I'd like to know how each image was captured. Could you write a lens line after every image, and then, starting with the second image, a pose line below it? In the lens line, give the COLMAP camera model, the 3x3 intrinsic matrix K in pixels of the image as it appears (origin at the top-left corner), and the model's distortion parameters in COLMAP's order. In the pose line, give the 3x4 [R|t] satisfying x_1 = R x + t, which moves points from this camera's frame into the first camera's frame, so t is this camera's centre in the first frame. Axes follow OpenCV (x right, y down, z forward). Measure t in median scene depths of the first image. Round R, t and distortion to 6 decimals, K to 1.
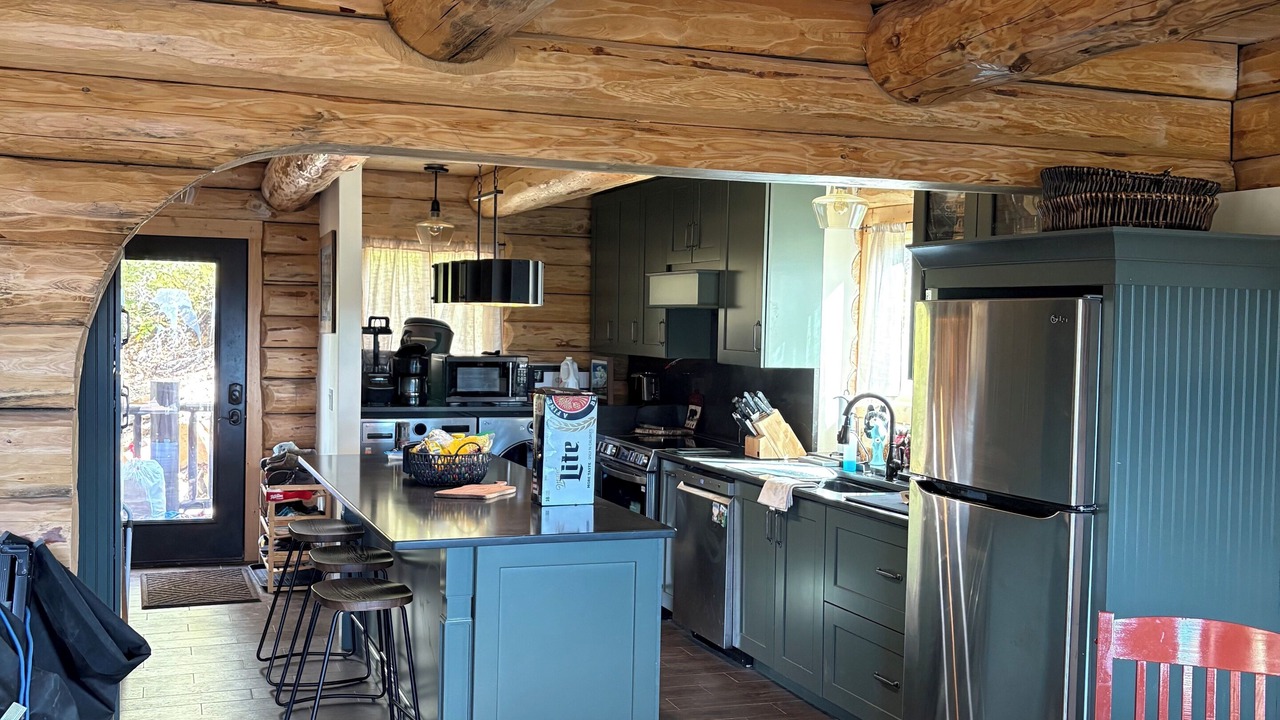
lens RADIAL K [[1366.9, 0, 640.0], [0, 1366.9, 360.0], [0, 0, 1]] dist [0.472733, -2.113345]
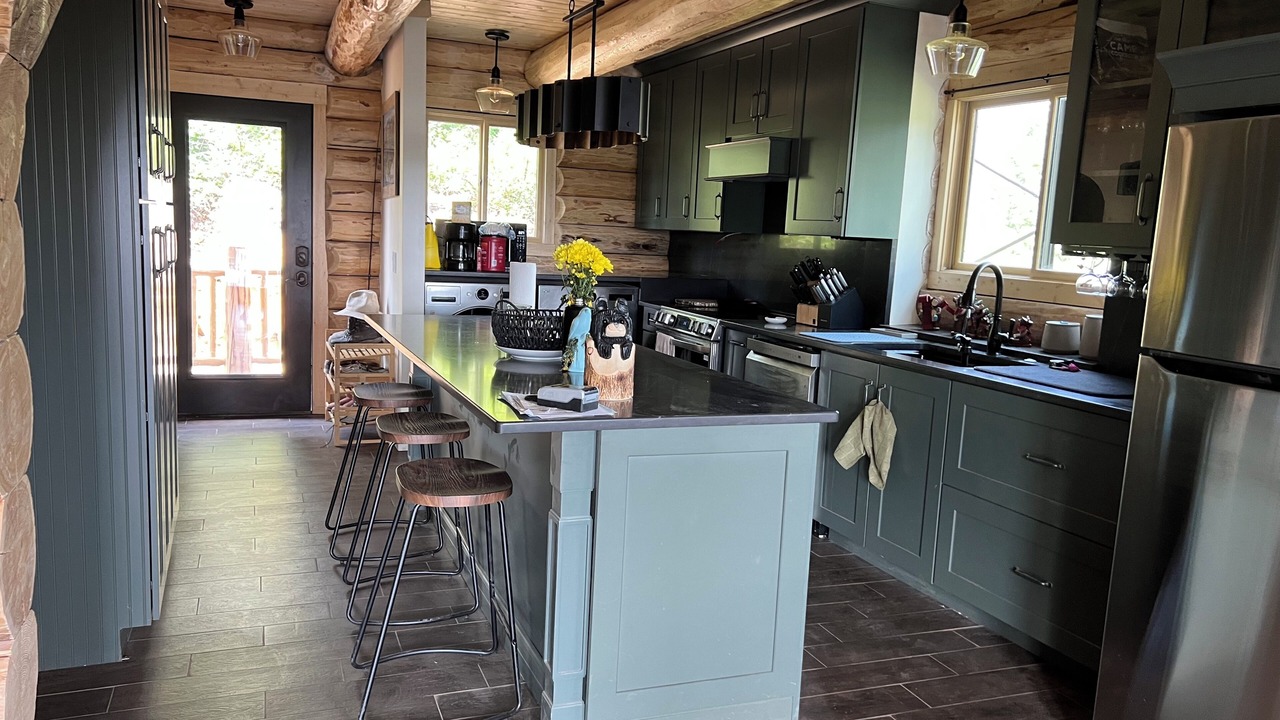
lens RADIAL K [[1008.8, 0, 635.0], [0, 1008.8, 365.9], [0, 0, 1]] dist [0.071778, -0.097596]
pose [[0.999416, 0.020764, 0.027141, -0.062194], [-0.023417, 0.994571, 0.101391, 0.023509], [-0.024888, -0.101967, 0.994476, 0.241337]]
